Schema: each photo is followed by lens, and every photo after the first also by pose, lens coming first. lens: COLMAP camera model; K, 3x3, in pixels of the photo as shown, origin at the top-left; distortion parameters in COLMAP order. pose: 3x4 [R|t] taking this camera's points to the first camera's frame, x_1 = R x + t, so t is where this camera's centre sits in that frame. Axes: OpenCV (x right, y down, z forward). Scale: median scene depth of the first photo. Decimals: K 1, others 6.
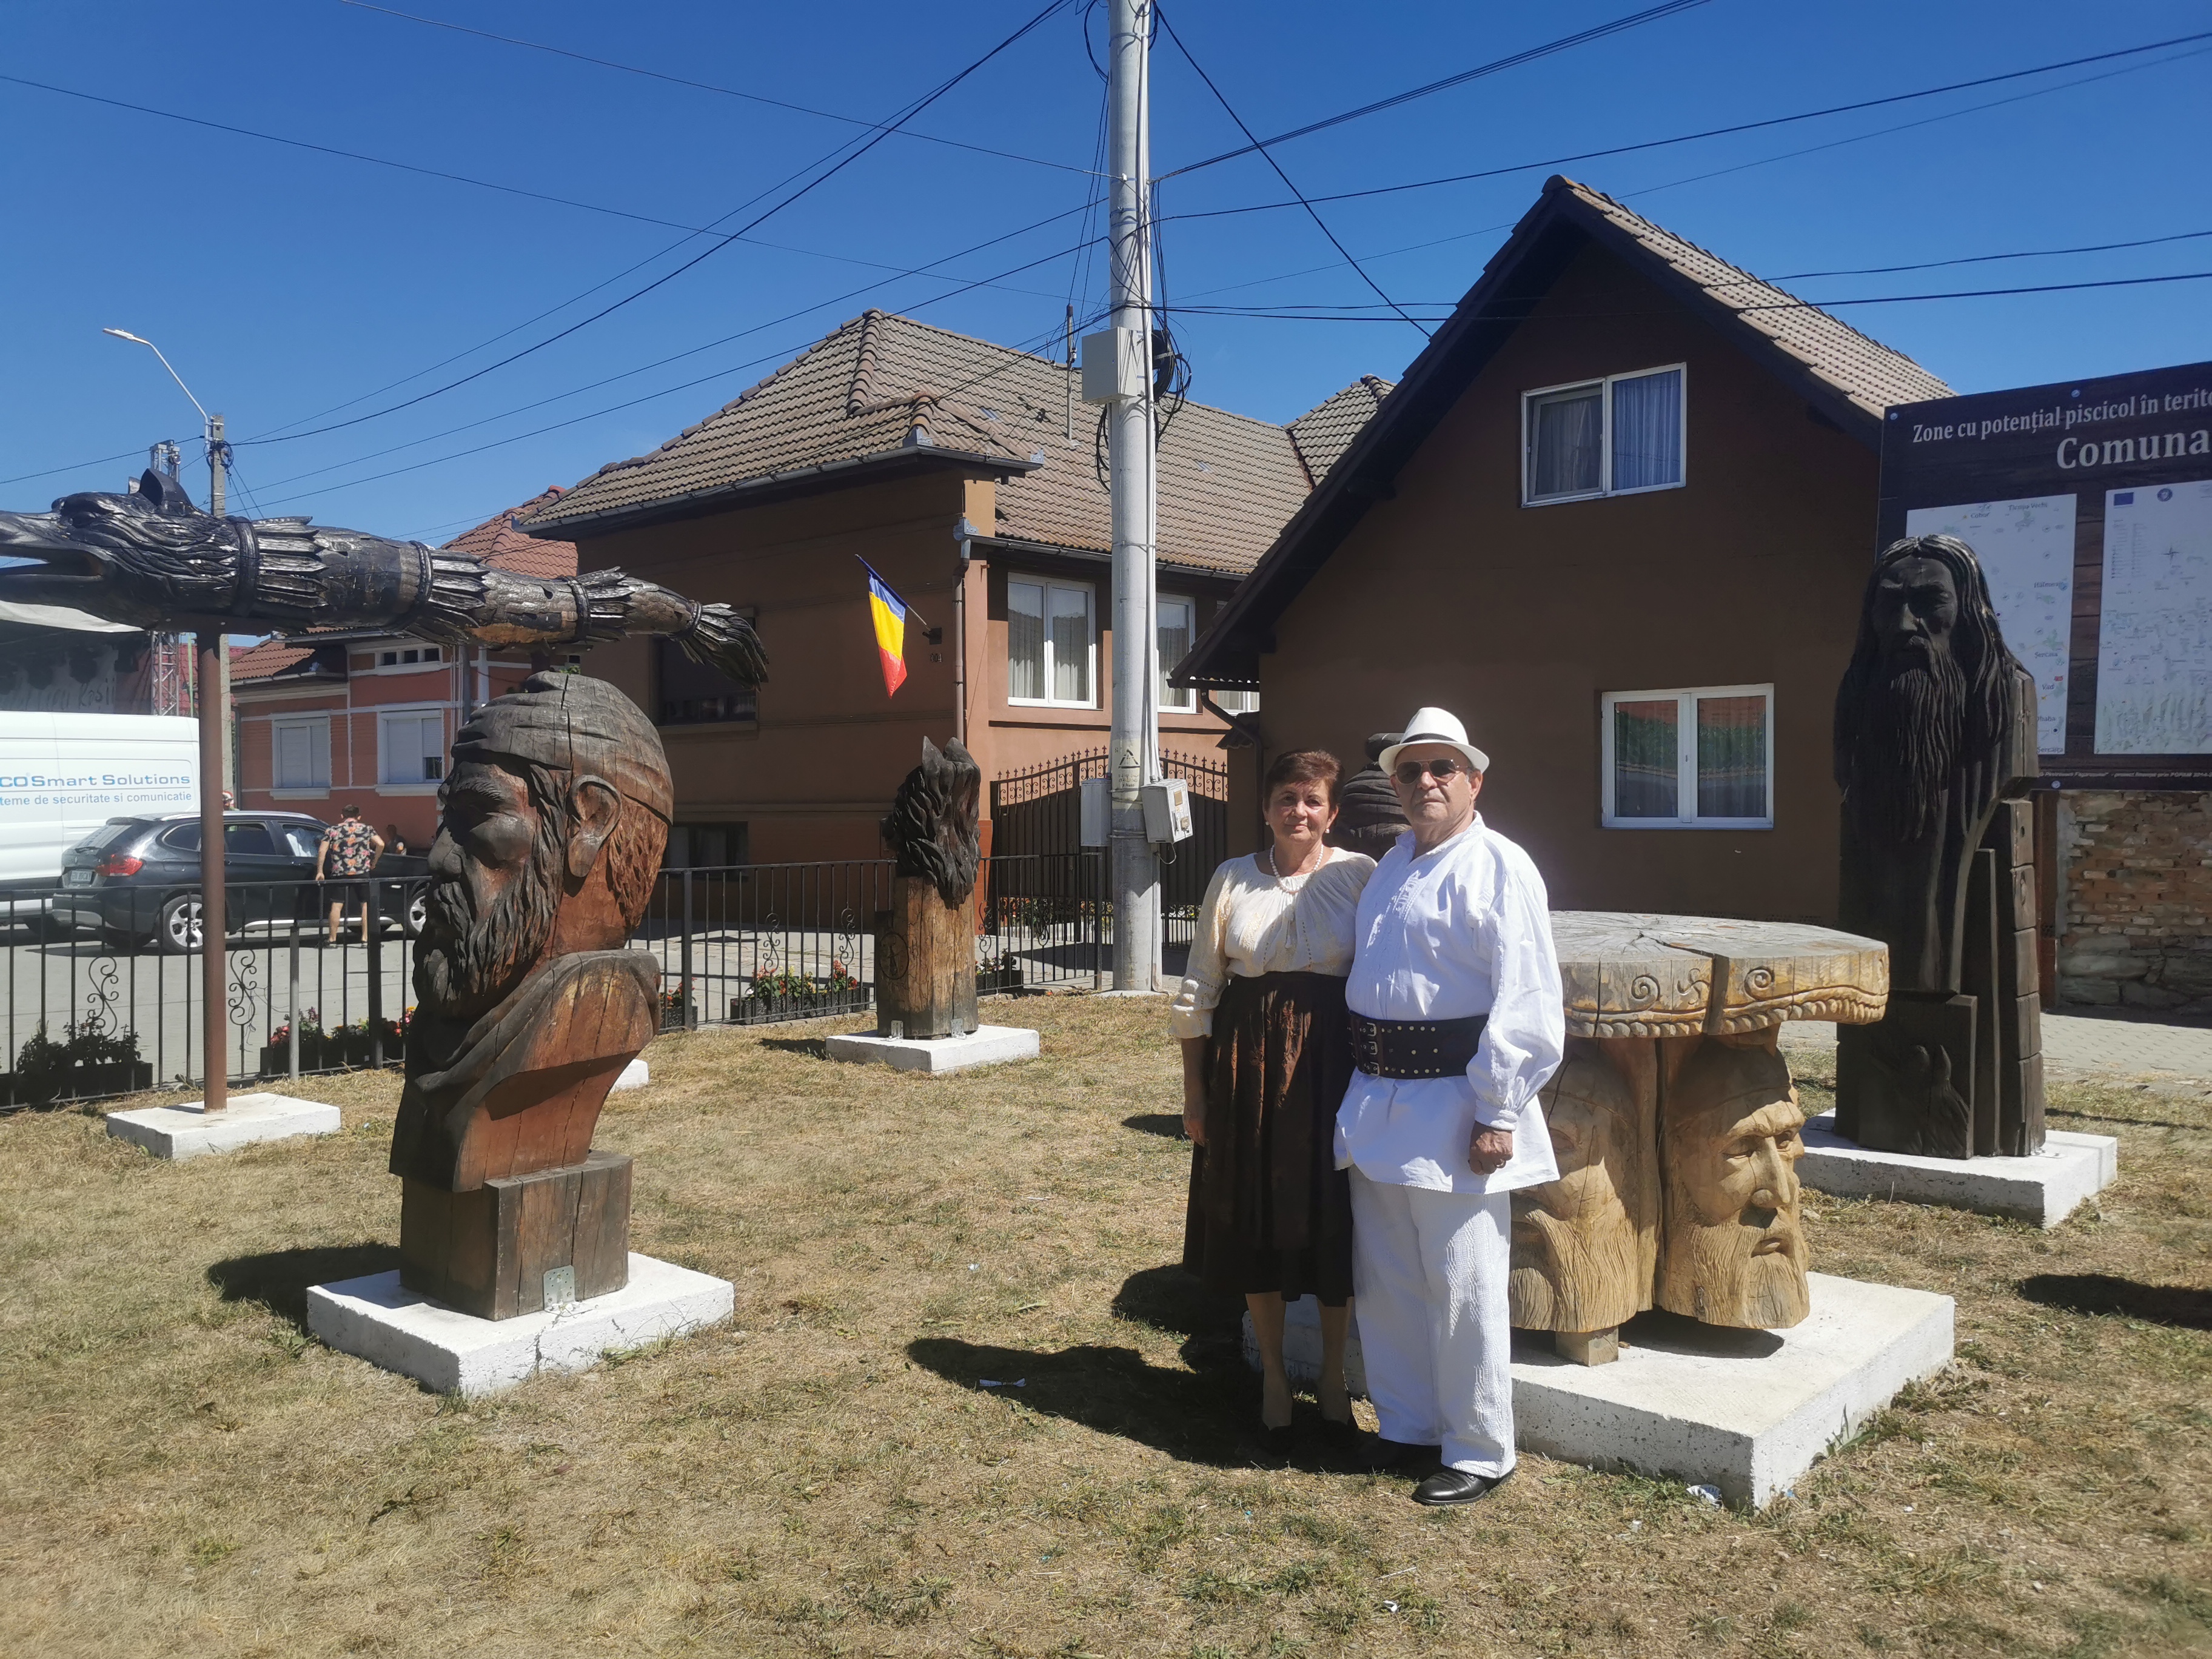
lens RADIAL K [[1690.4, 0, 1081.2], [0, 1690.4, 820.1], [0, 0, 1]] dist [0.100402, -0.138938]
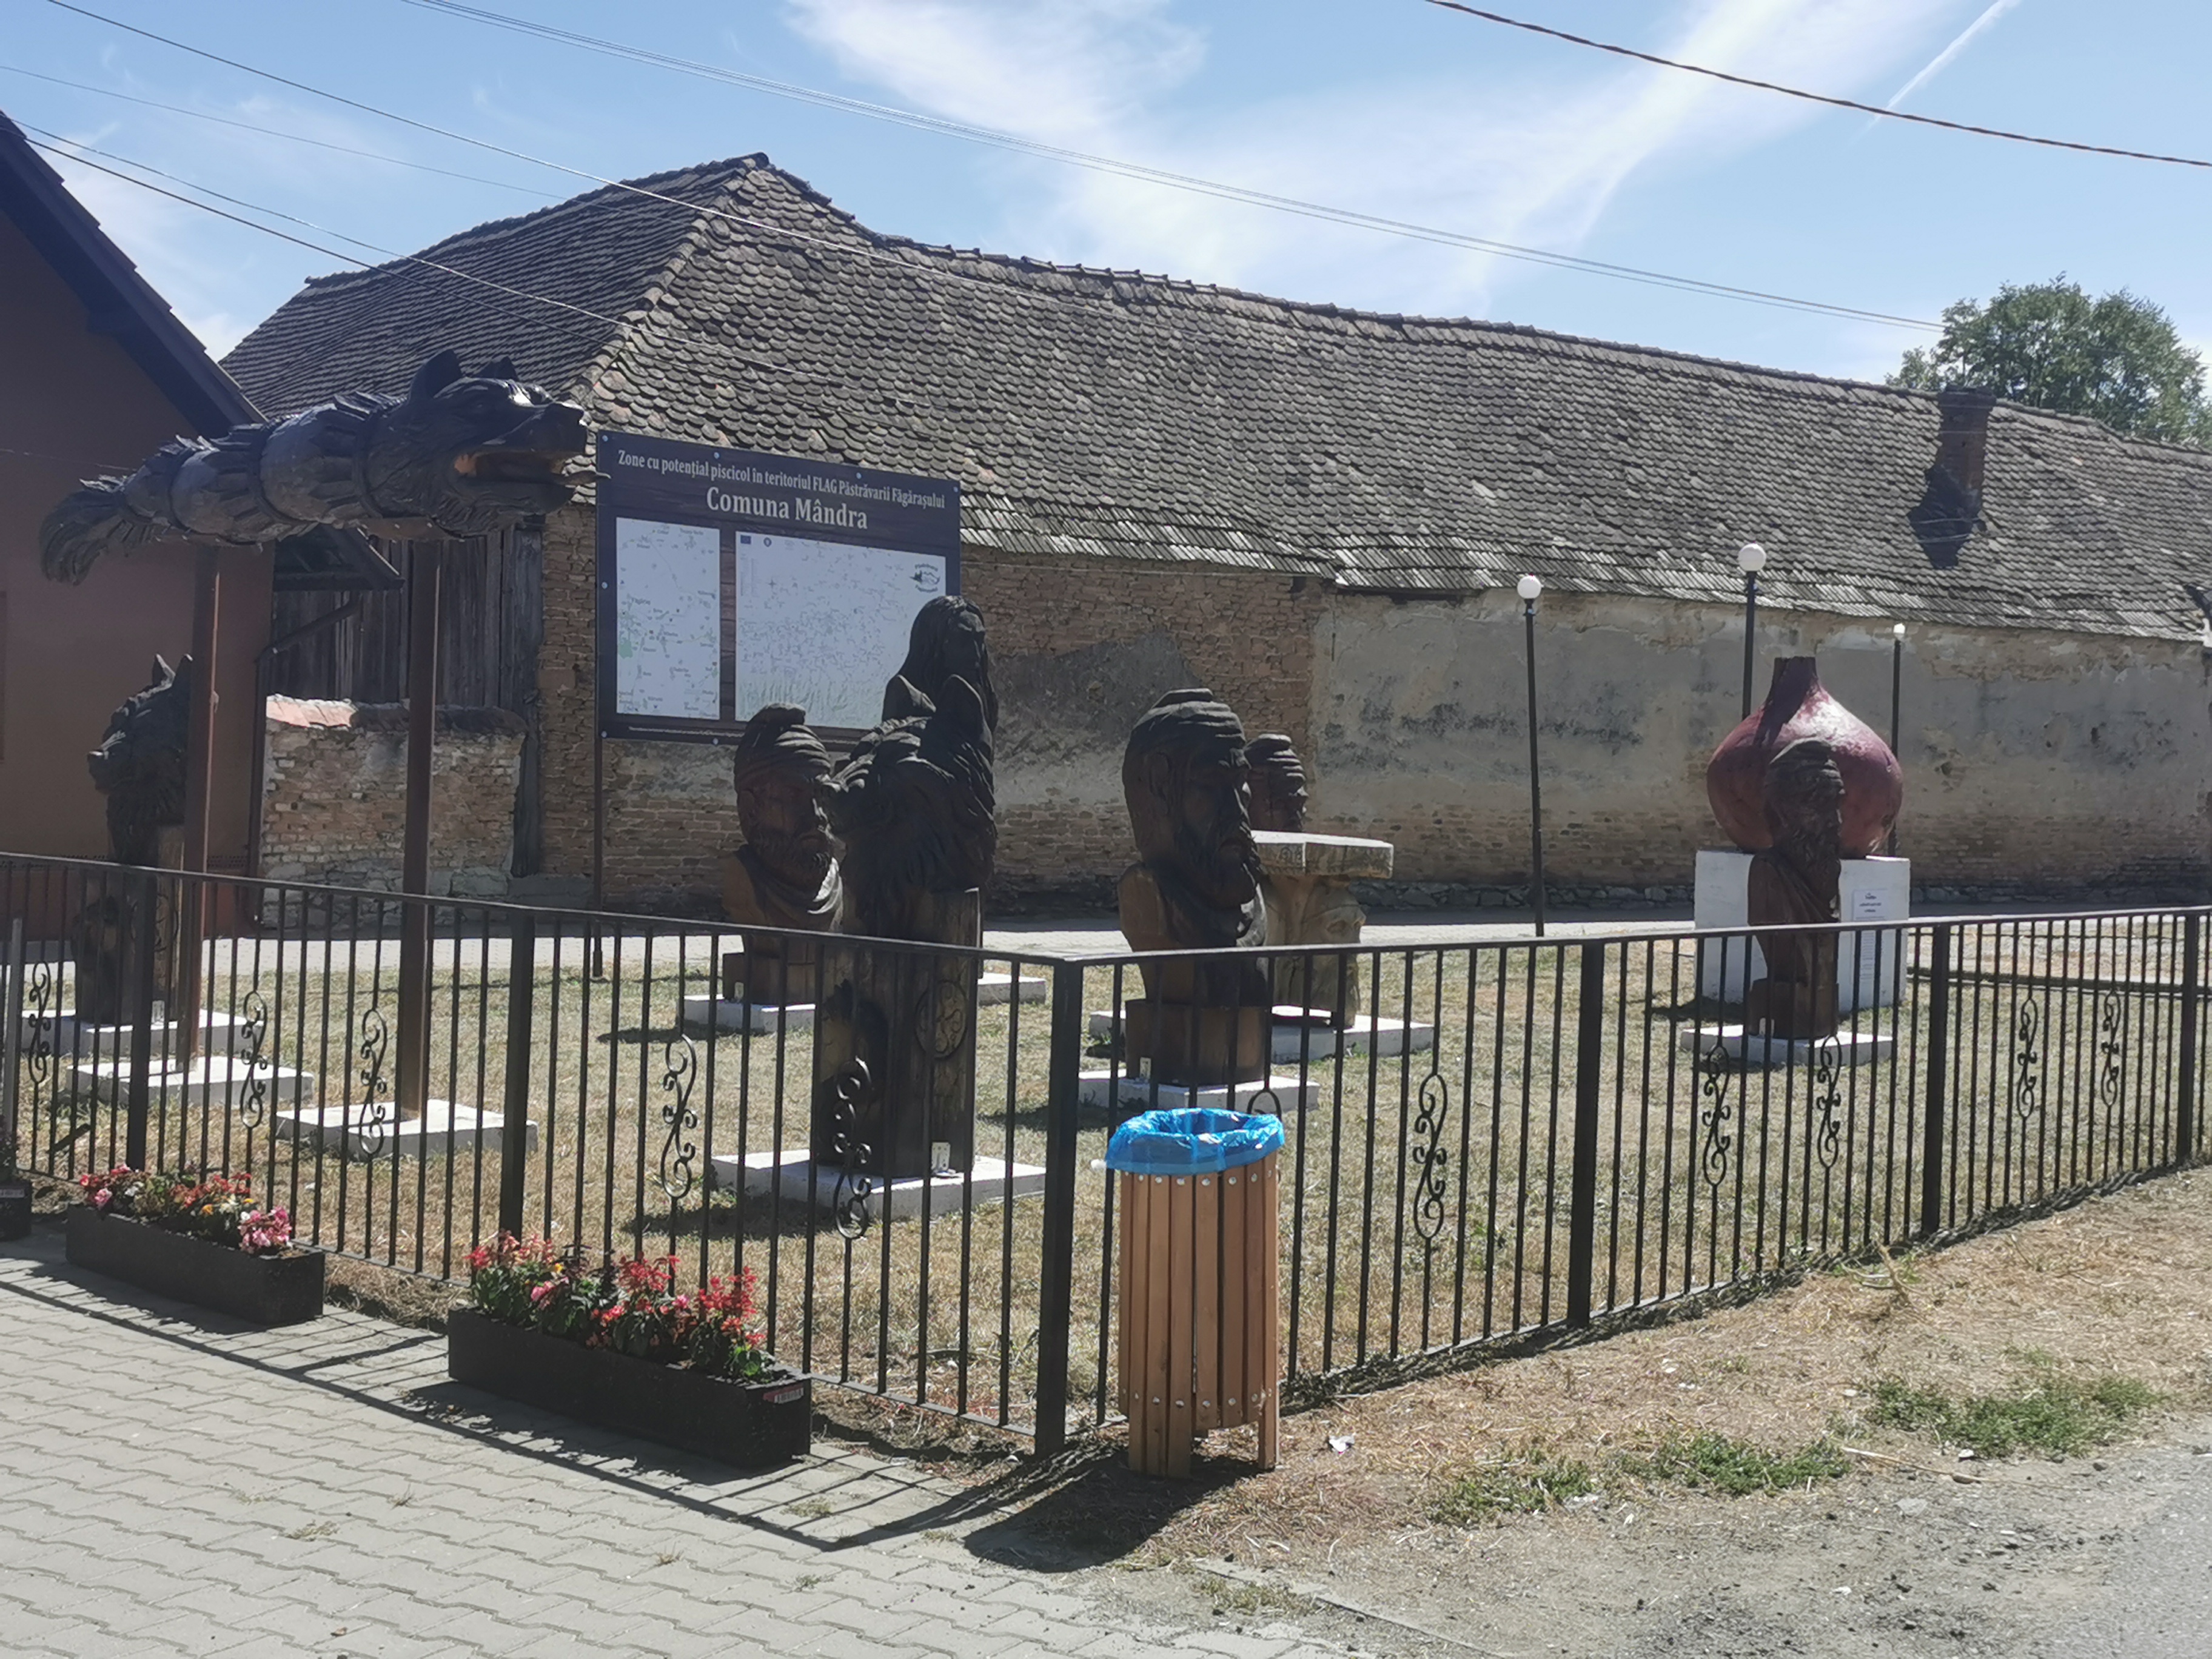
lens RADIAL K [[3005.8, 0, 1106.0], [0, 3005.8, 829.5], [0, 0, 1]] dist [0.182322, -1.292899]
pose [[0.033424, -0.017969, 0.999280, -1.810648], [-0.025347, 0.999502, 0.018821, -0.003787], [-0.999120, -0.025958, 0.032952, 0.603750]]
